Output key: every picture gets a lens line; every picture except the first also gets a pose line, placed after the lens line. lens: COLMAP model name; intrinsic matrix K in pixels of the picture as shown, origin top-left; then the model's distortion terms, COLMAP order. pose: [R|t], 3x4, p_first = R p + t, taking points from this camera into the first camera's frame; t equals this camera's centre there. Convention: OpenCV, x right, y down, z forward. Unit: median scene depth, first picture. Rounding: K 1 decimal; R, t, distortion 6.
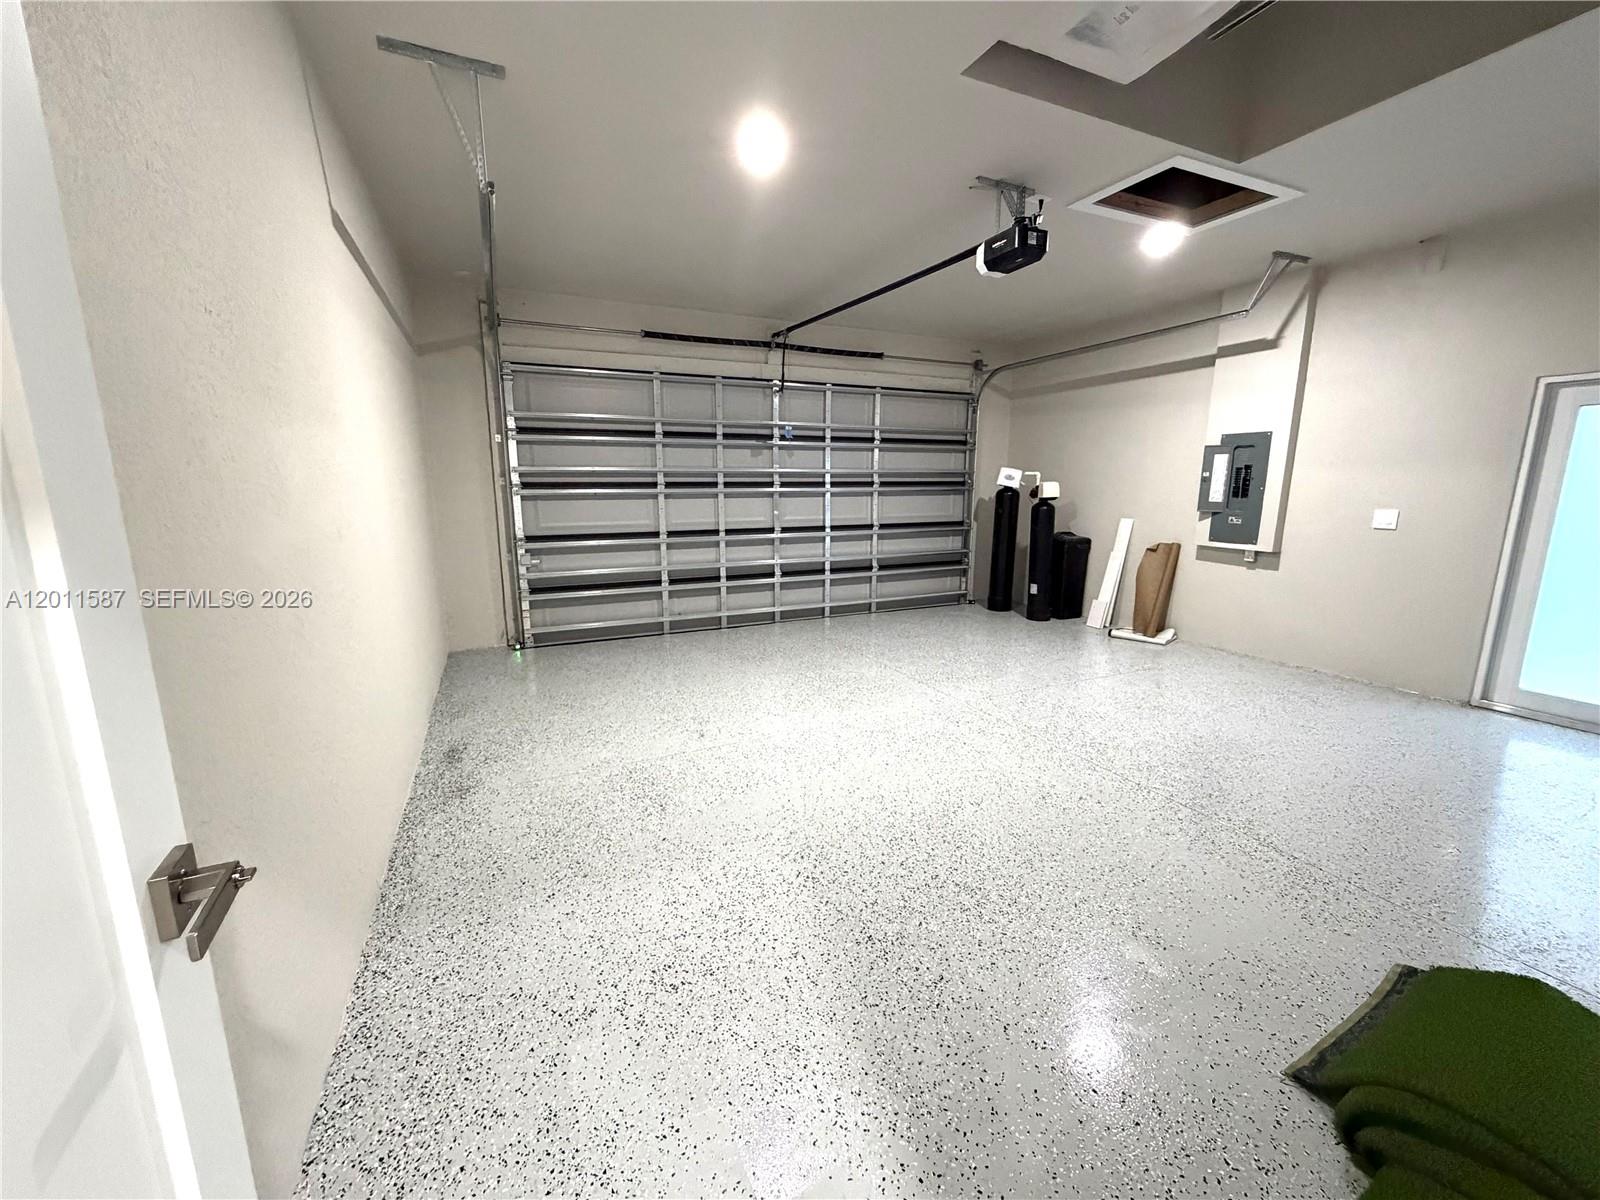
lens RADIAL K [[640.8, 0, 800.0], [0, 640.8, 600.0], [0, 0, 1]] dist [-0.001457, -0.000258]
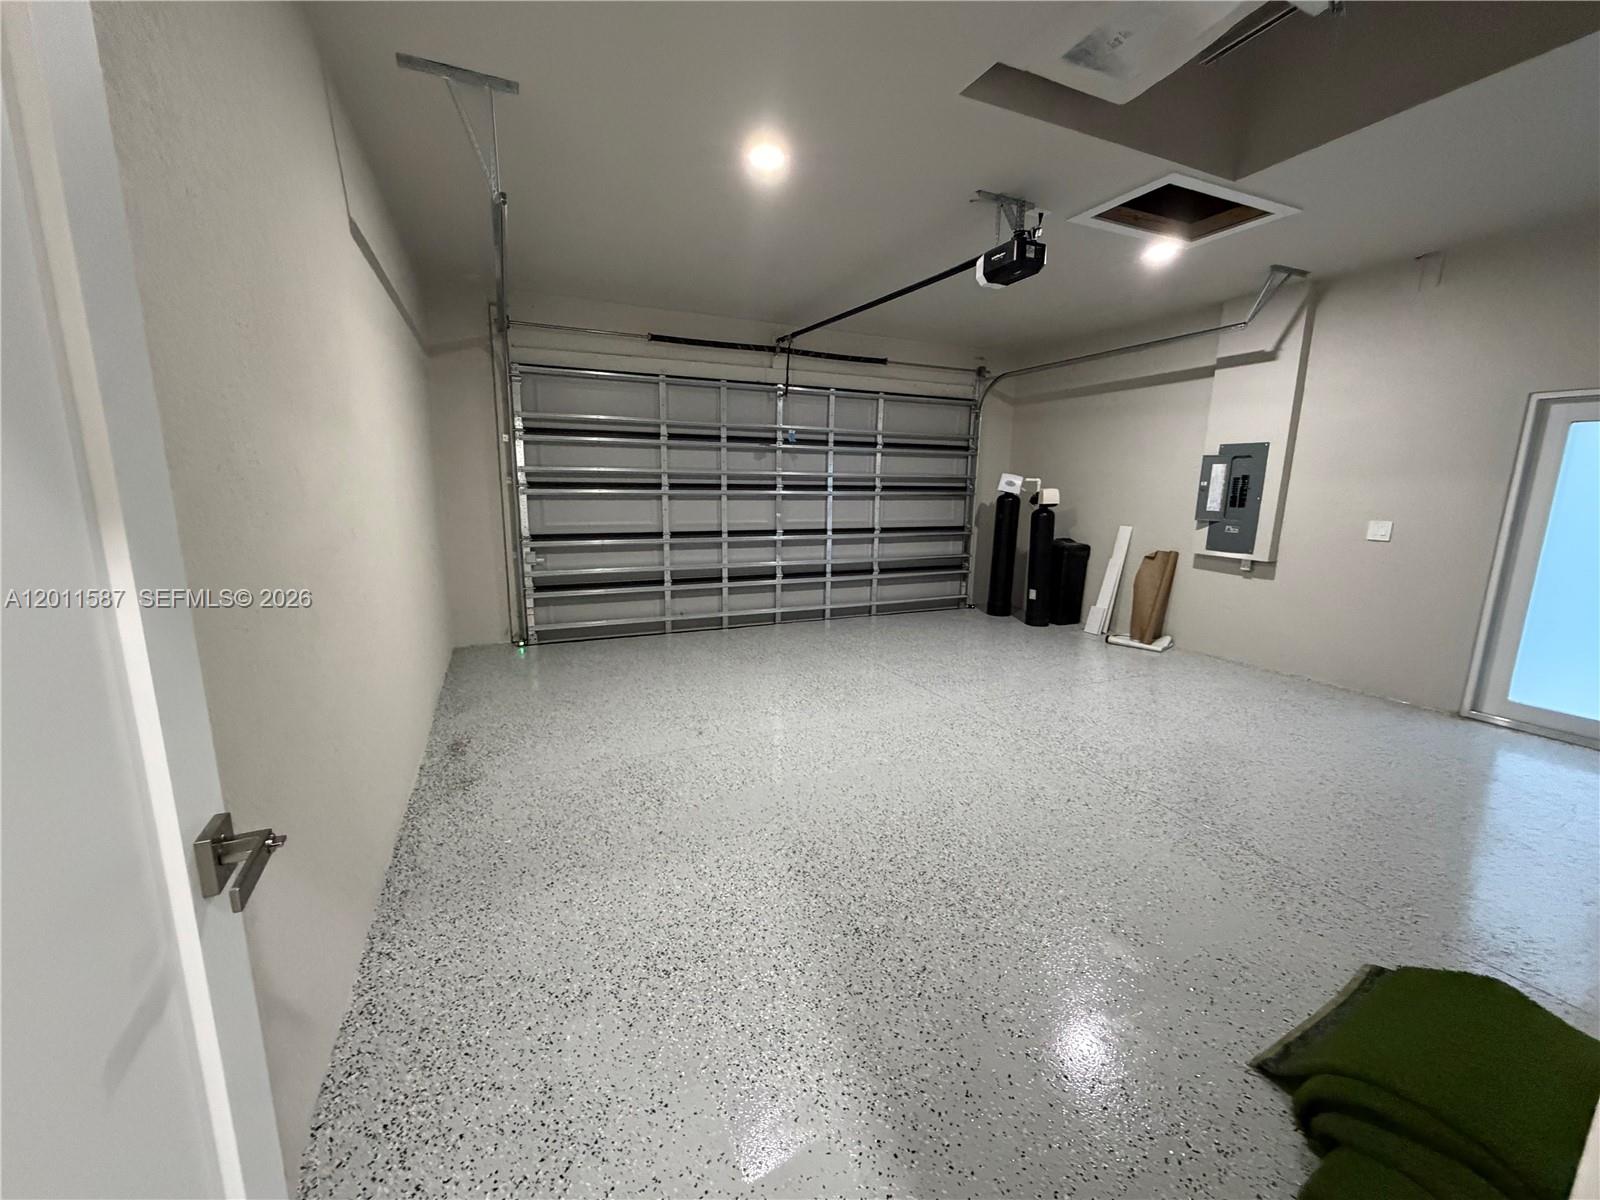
lens RADIAL K [[640.8, 0, 800.0], [0, 640.8, 600.0], [0, 0, 1]] dist [-0.001457, -0.000258]
pose [[0.999864, 0.015487, -0.005678, 0.008080], [-0.015501, 0.999877, -0.002356, -0.000725], [0.005641, 0.002444, 0.999981, -0.019466]]
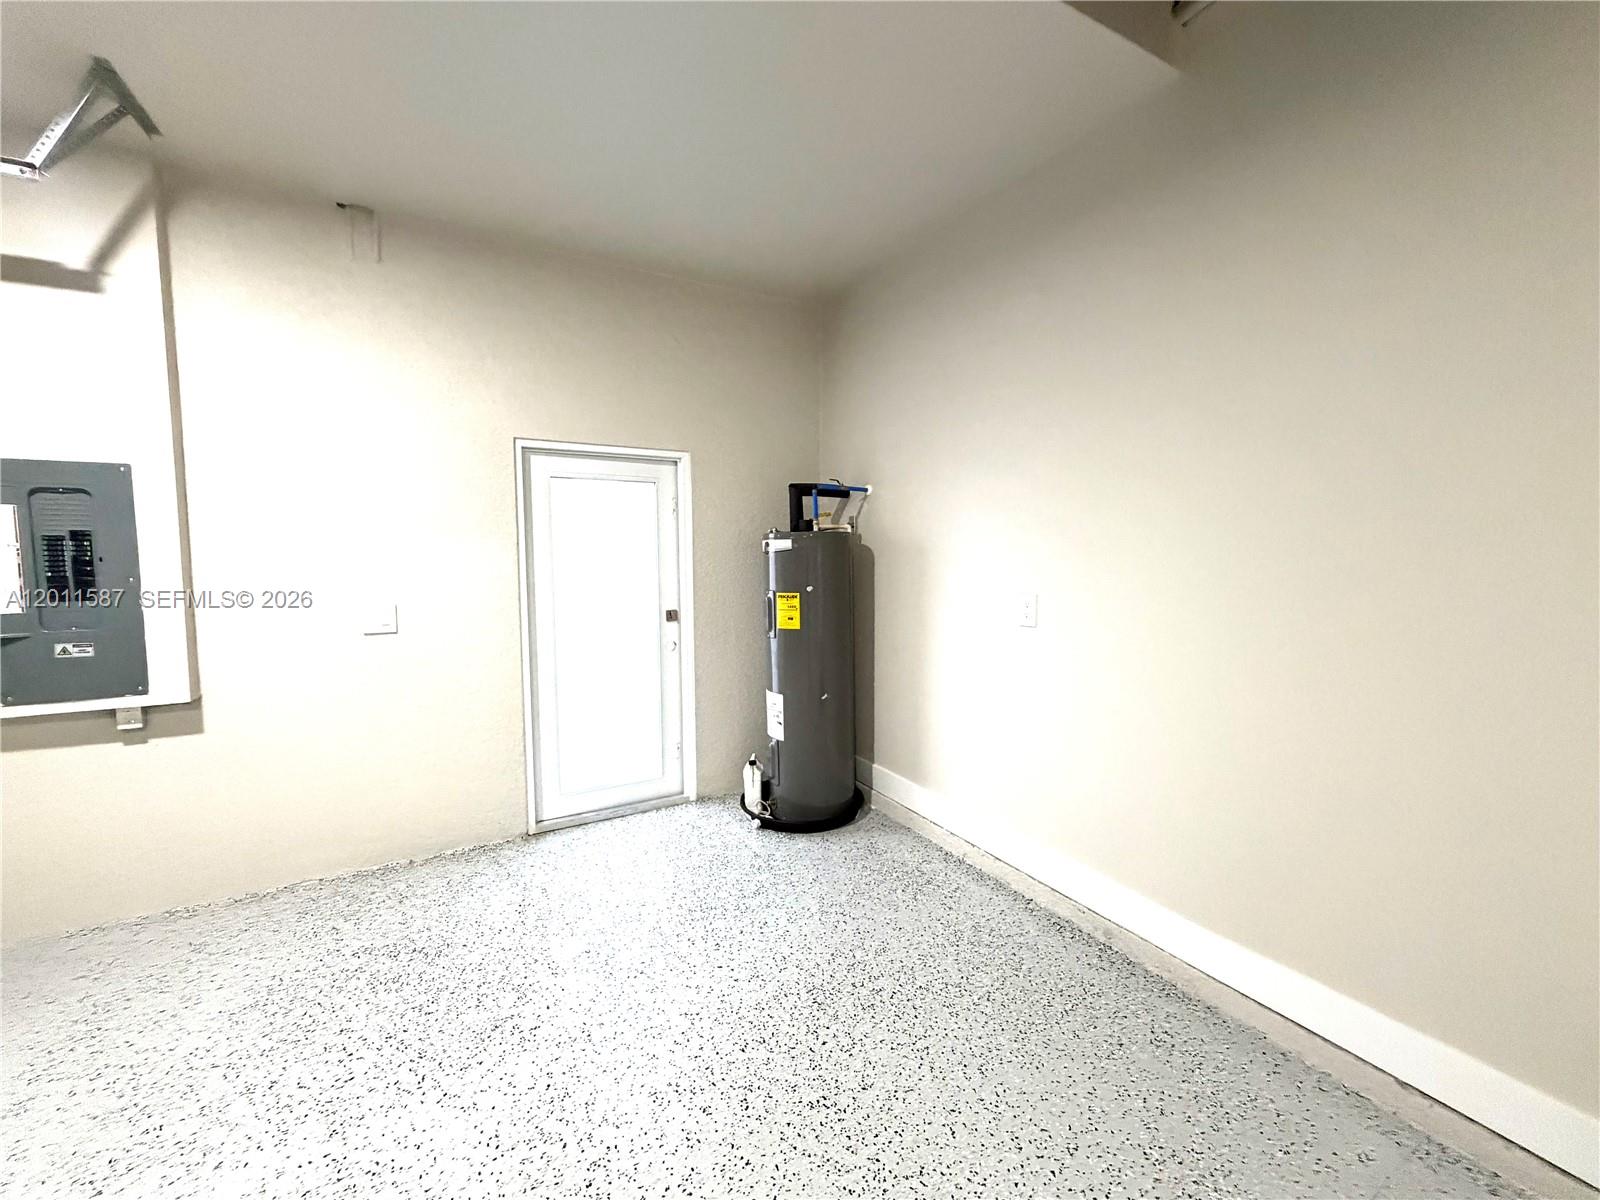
lens RADIAL K [[640.8, 0, 800.0], [0, 640.8, 600.0], [0, 0, 1]] dist [-0.001457, -0.000258]
pose [[-0.070179, -0.070123, 0.995067, 0.282566], [0.192505, 0.977823, 0.082485, -0.140303], [-0.978783, 0.197344, -0.055124, 0.738951]]
